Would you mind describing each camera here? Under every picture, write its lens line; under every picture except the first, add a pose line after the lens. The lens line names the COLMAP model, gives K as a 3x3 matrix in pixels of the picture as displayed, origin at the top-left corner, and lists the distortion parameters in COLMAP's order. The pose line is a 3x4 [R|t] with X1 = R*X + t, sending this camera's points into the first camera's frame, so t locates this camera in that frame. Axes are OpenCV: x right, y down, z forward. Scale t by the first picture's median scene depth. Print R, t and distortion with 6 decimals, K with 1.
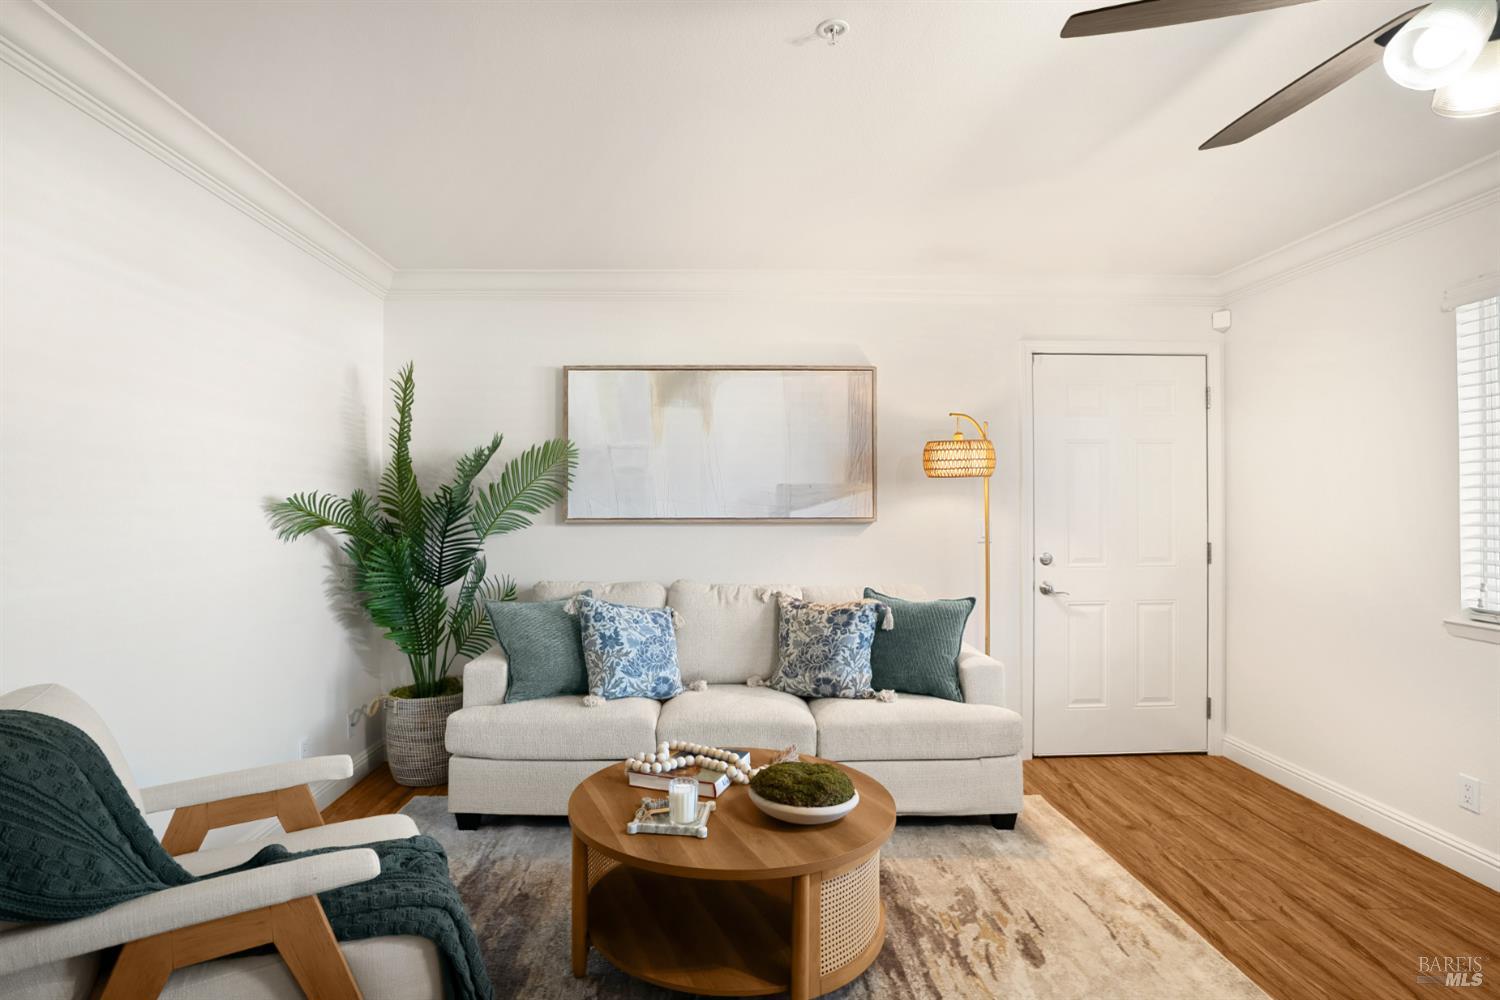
lens RADIAL K [[808.3, 0, 721.8], [0, 808.3, 496.1], [0, 0, 1]] dist [-0.067400, 0.042097]
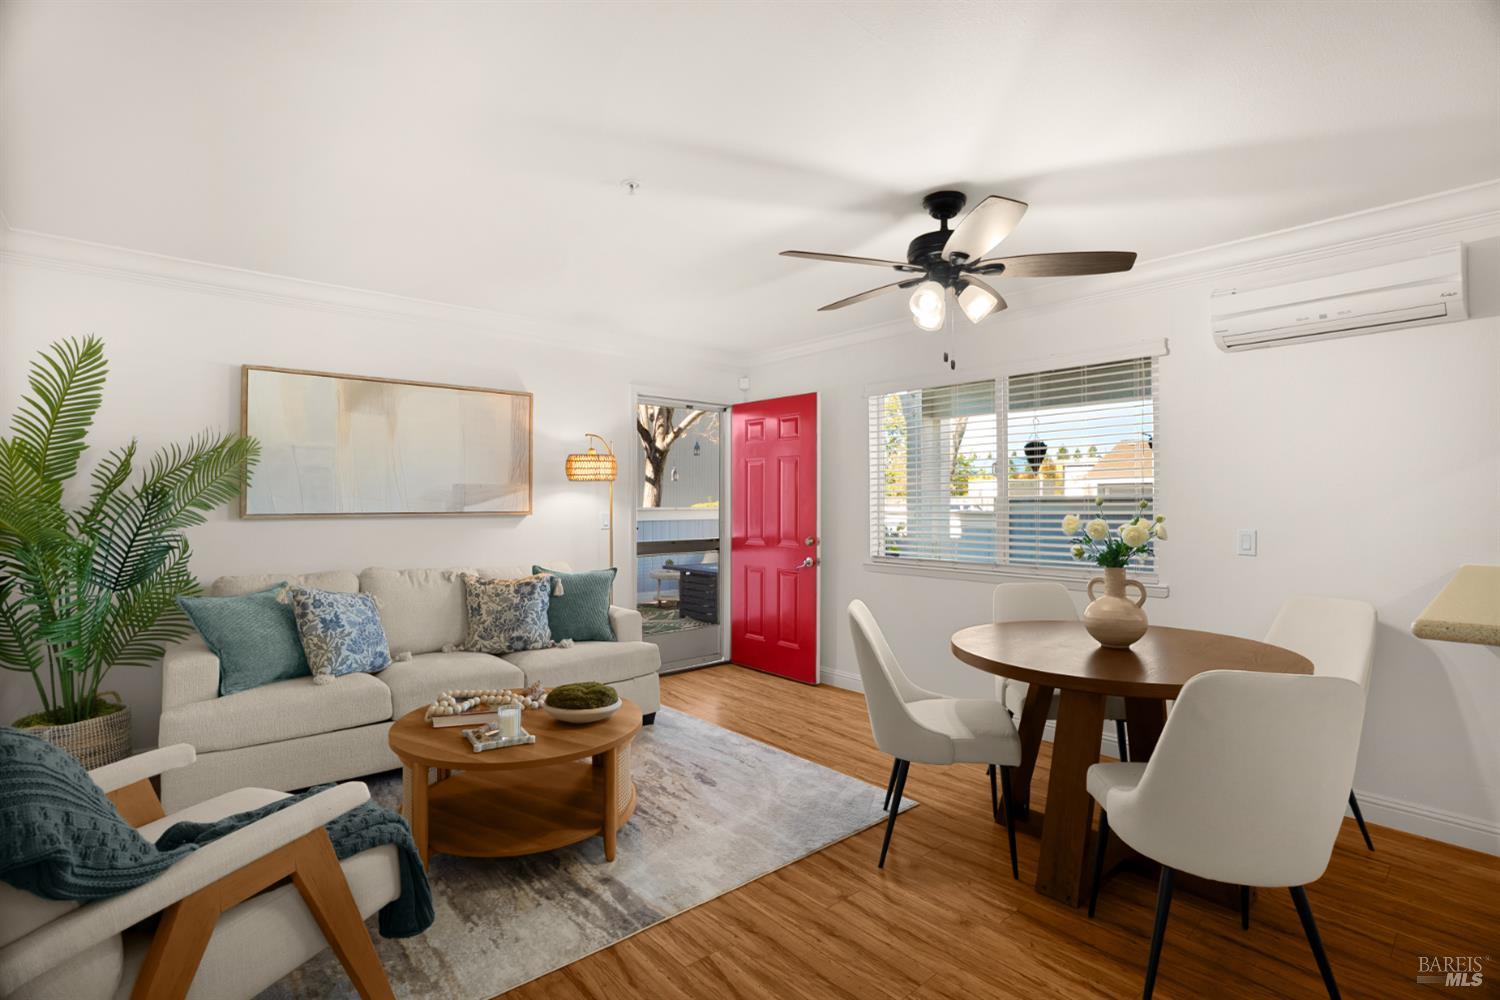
lens RADIAL K [[708.7, 0, 750.0], [0, 708.7, 500.0], [0, 0, 1]] dist [-0.063167, 0.030272]
pose [[0.763193, 0.003410, 0.646161, -0.311644], [-0.007013, 0.999971, 0.003007, 0.002845], [-0.646132, -0.006826, 0.763195, -0.092582]]
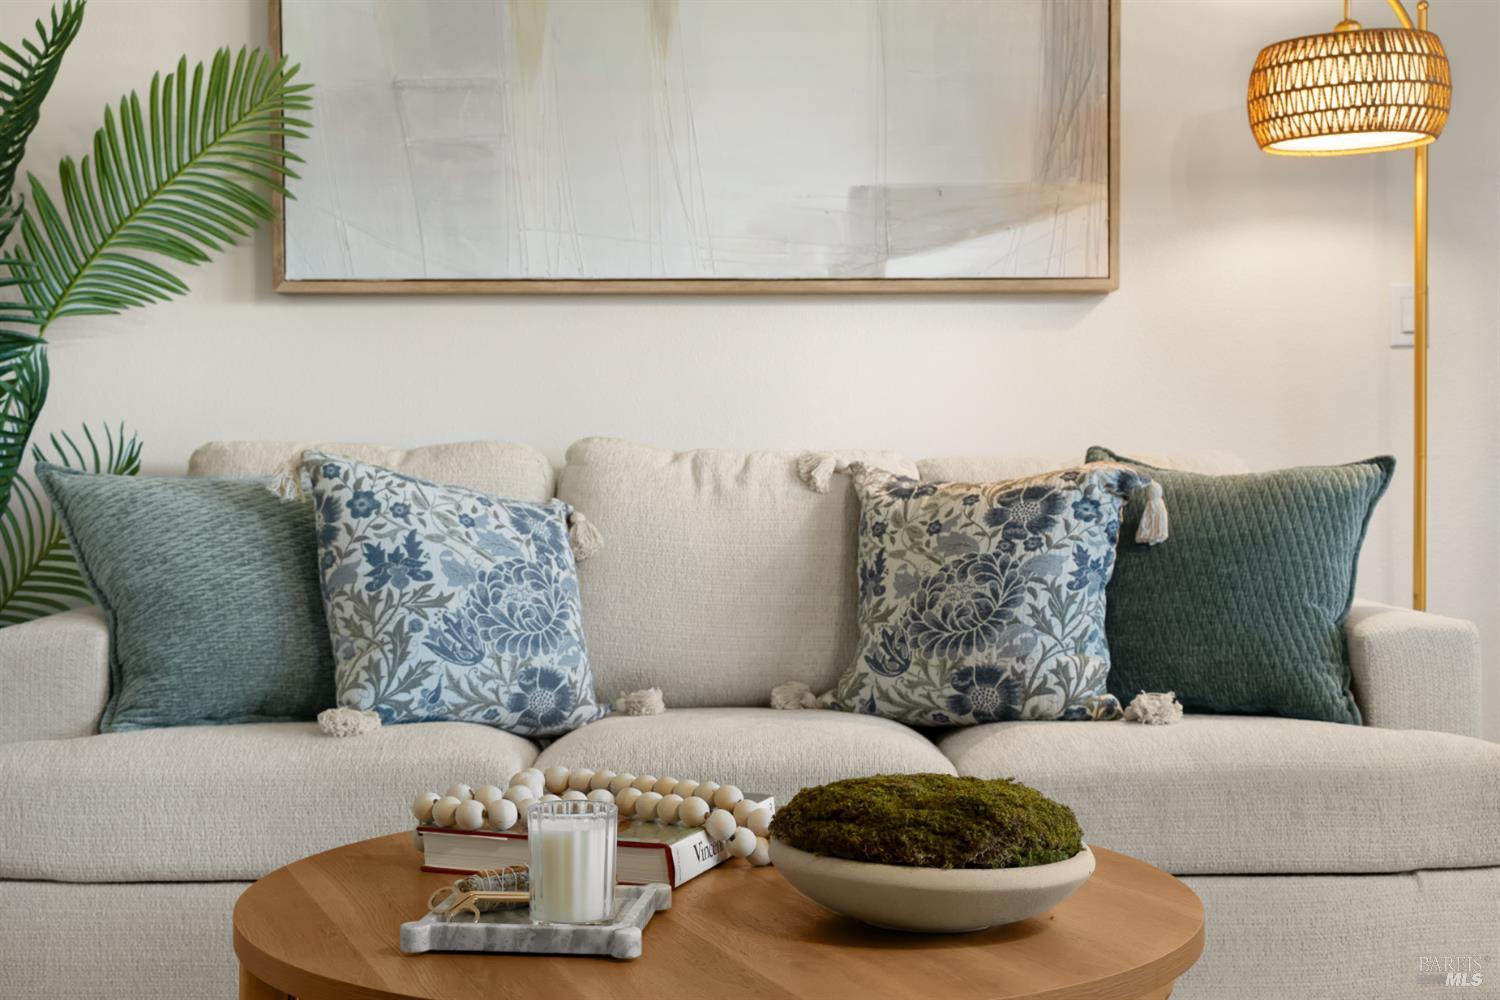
lens RADIAL K [[1916.8, 0, 749.7], [0, 1916.8, 548.8], [0, 0, 1]] dist [0.034737, 0.061460]
pose [[0.999889, -0.005540, 0.013859, 0.009944], [0.005031, 0.999321, 0.036500, 0.138680], [-0.014052, -0.036426, 0.999238, 0.127202]]
